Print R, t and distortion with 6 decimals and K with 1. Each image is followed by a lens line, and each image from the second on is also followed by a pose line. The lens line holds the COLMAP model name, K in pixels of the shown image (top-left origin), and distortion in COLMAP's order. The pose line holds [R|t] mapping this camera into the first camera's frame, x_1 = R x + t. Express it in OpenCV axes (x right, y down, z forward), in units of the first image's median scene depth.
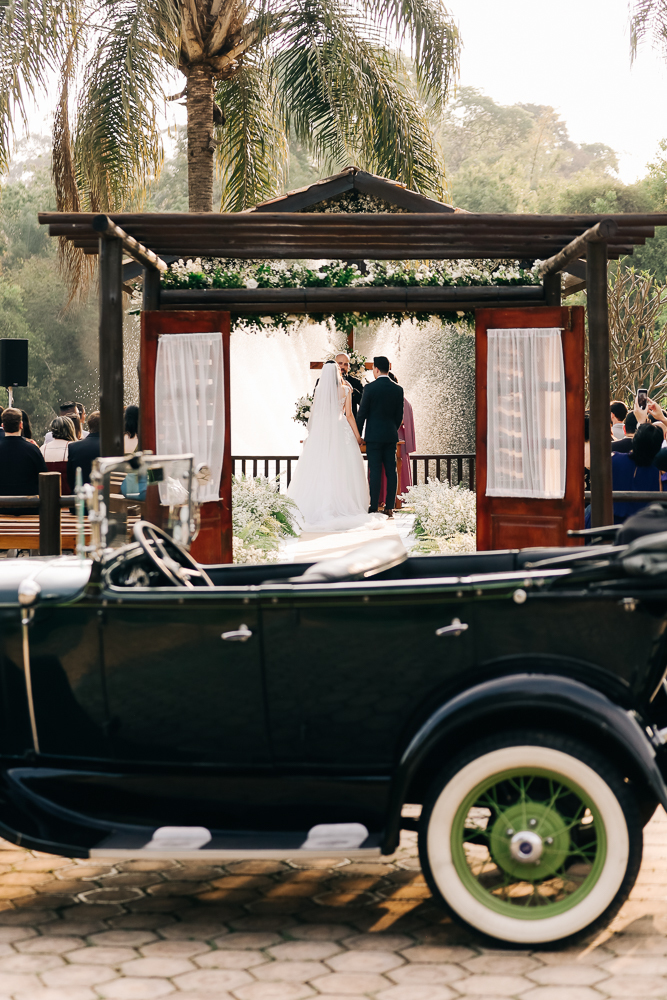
lens RADIAL K [[2091.2, 0, 352.2], [0, 2091.2, 425.7], [0, 0, 1]] dist [-0.503033, 1.214615]
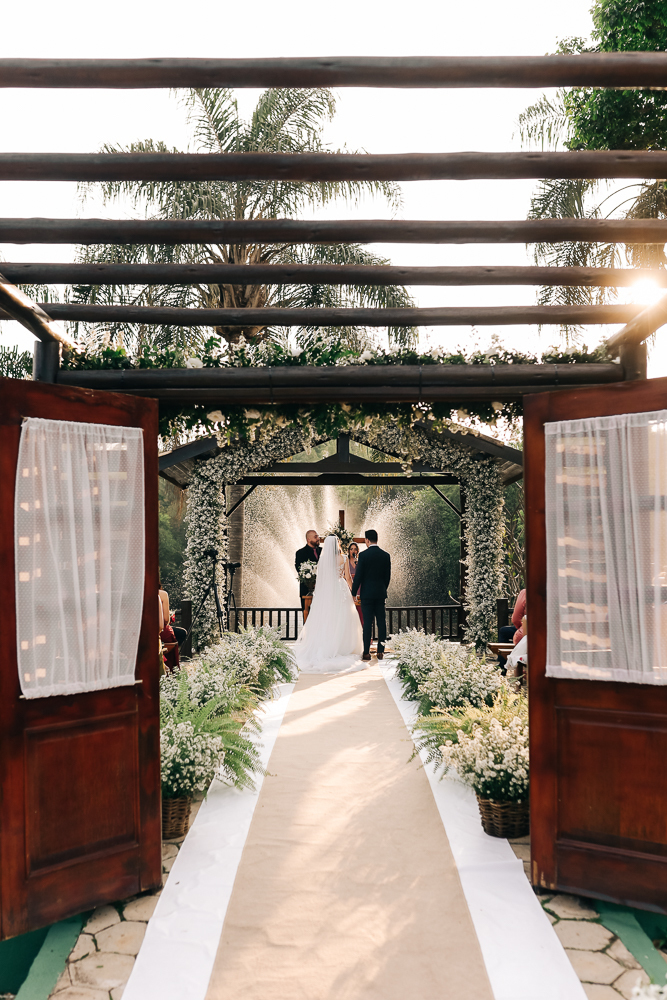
lens RADIAL K [[988.7, 0, 335.0], [0, 988.7, 516.2], [0, 0, 1]] dist [-0.131234, -0.001347]
pose [[0.999950, -0.000861, -0.009981, 0.001532], [0.000108, 0.997169, -0.075194, 0.006704], [0.010018, 0.075189, 0.997119, 0.697218]]
